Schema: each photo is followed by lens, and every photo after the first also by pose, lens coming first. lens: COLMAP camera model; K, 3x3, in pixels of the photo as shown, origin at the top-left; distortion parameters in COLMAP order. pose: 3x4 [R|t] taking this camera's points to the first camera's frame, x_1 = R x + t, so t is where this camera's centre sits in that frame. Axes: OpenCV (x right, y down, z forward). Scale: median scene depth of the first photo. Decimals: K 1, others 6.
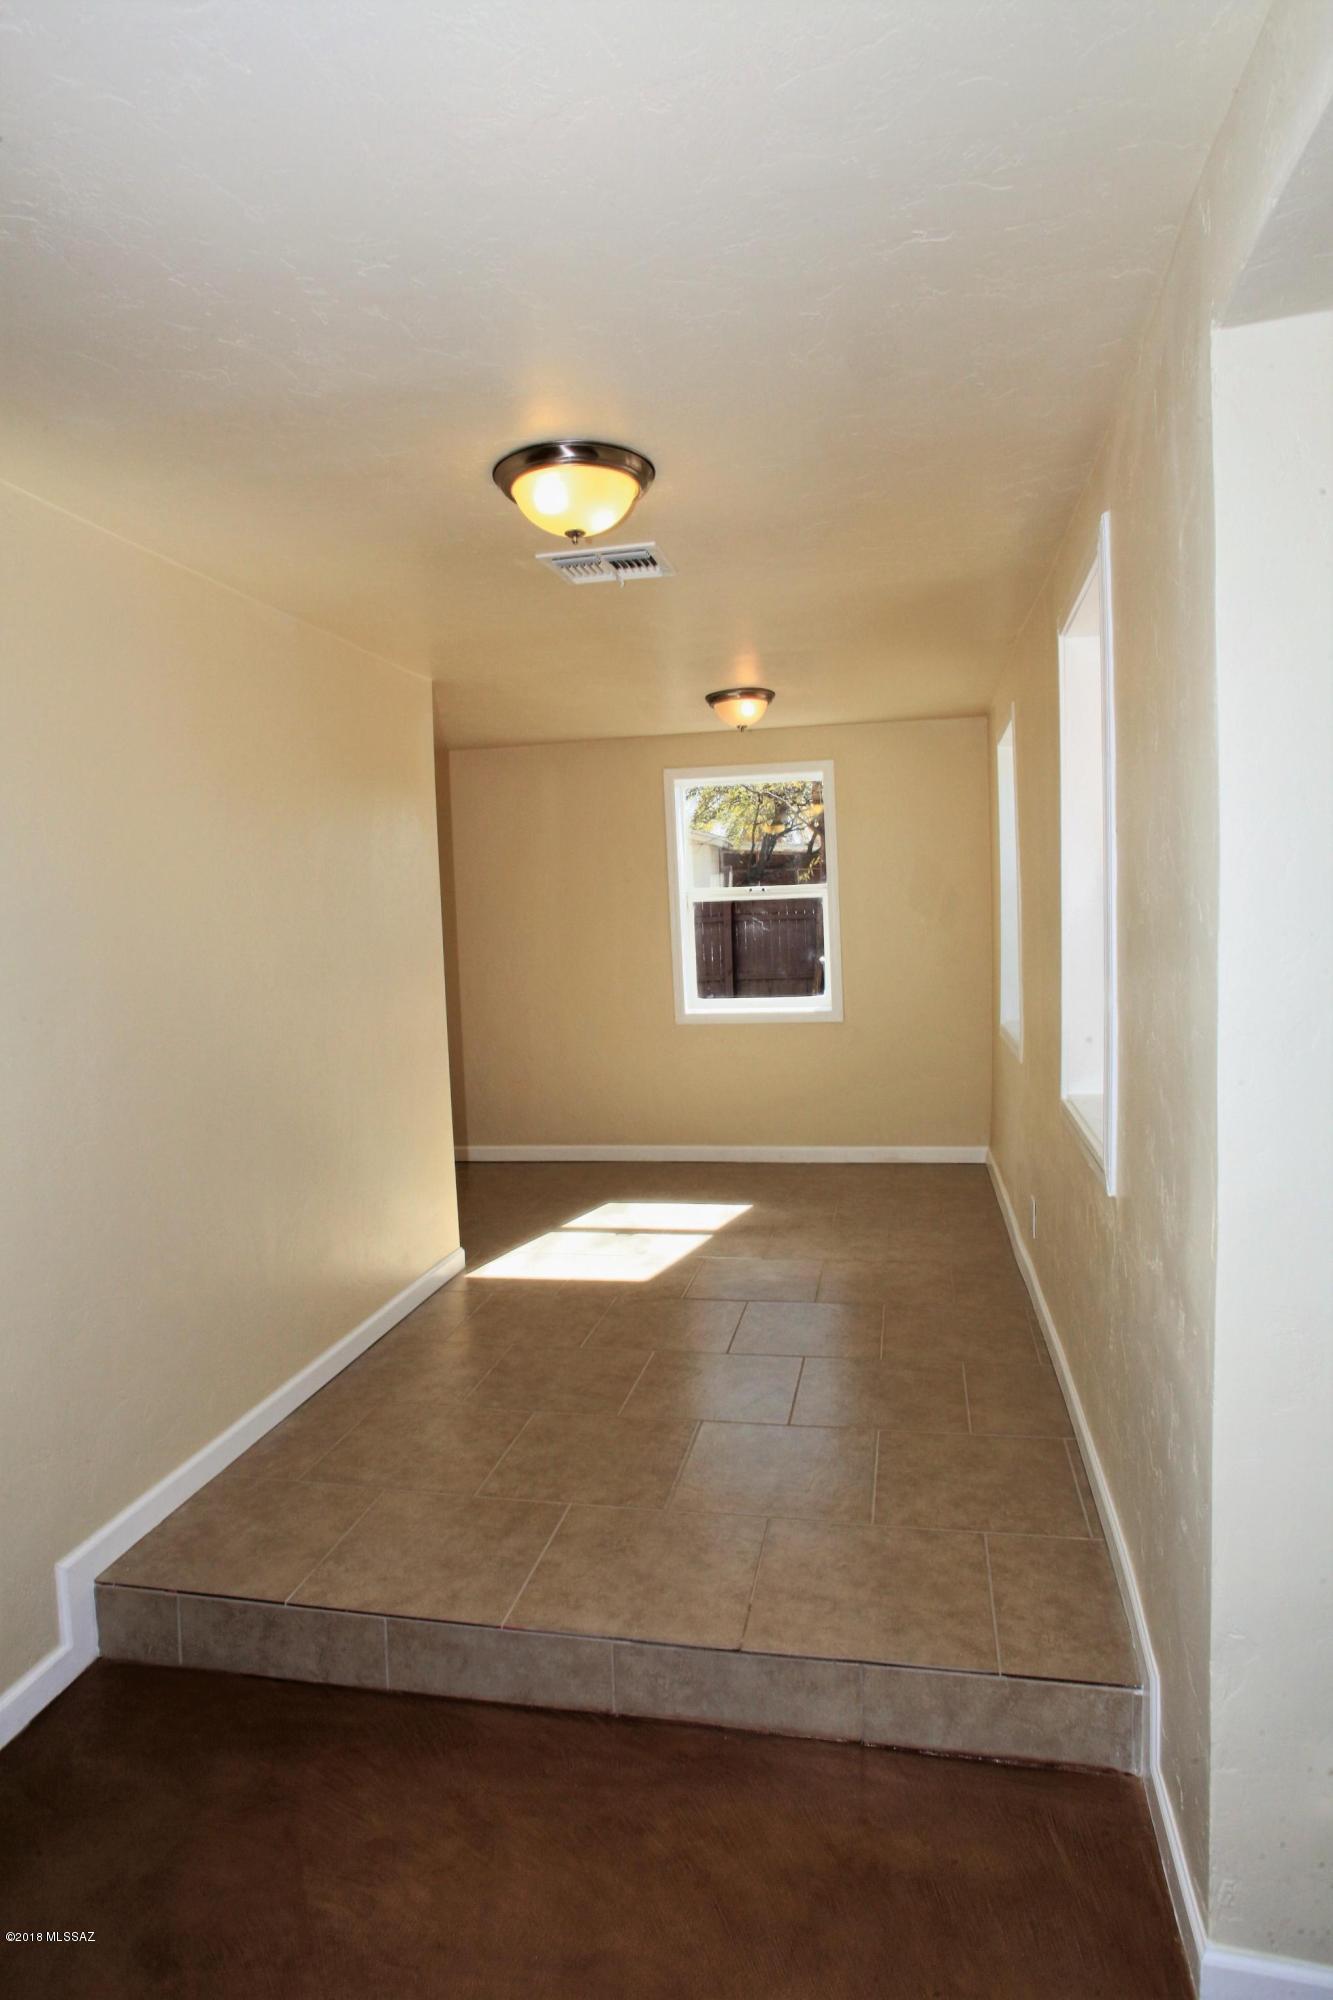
lens RADIAL K [[1146.1, 0, 666.5], [0, 1146.1, 994.0], [0, 0, 1]] dist [-0.060307, 0.031952]
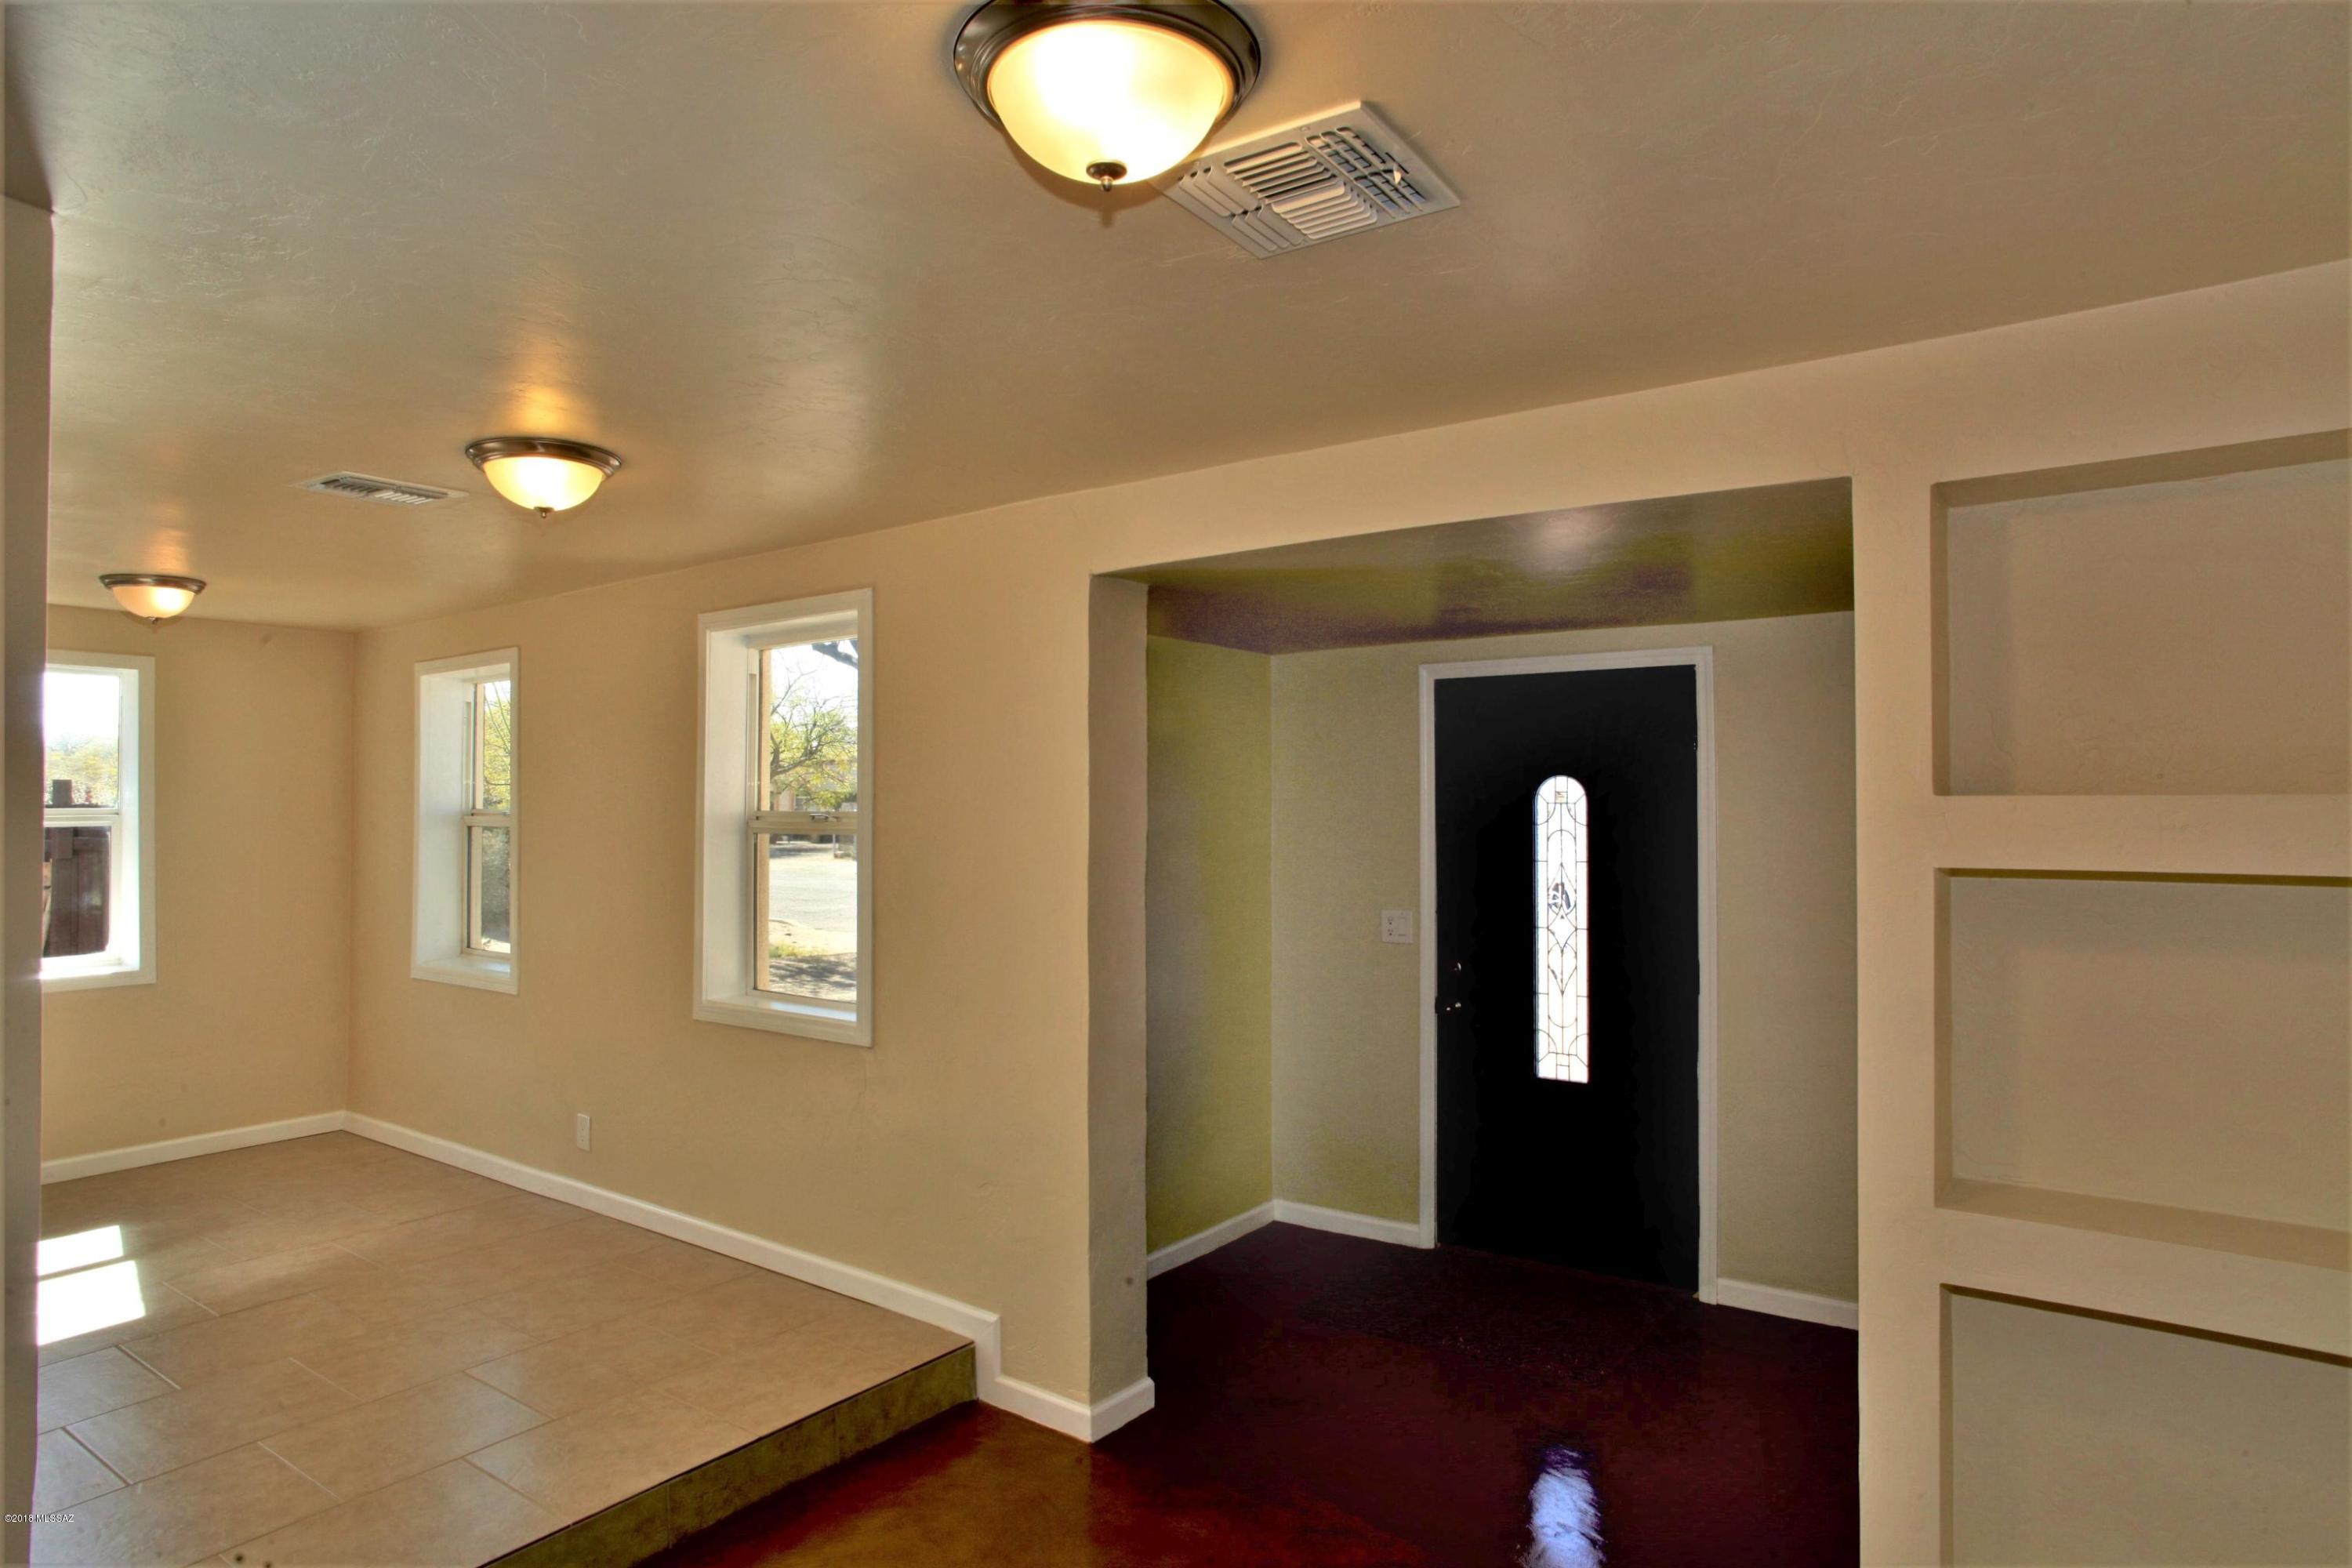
lens RADIAL K [[1347.8, 0, 1178.6], [0, 1347.8, 782.8], [0, 0, 1]] dist [-0.060307, 0.031952]
pose [[0.399780, 0.049293, 0.915285, -0.561401], [0.059048, 0.995094, -0.079383, 0.000486], [-0.914707, 0.085781, 0.394908, -0.034750]]
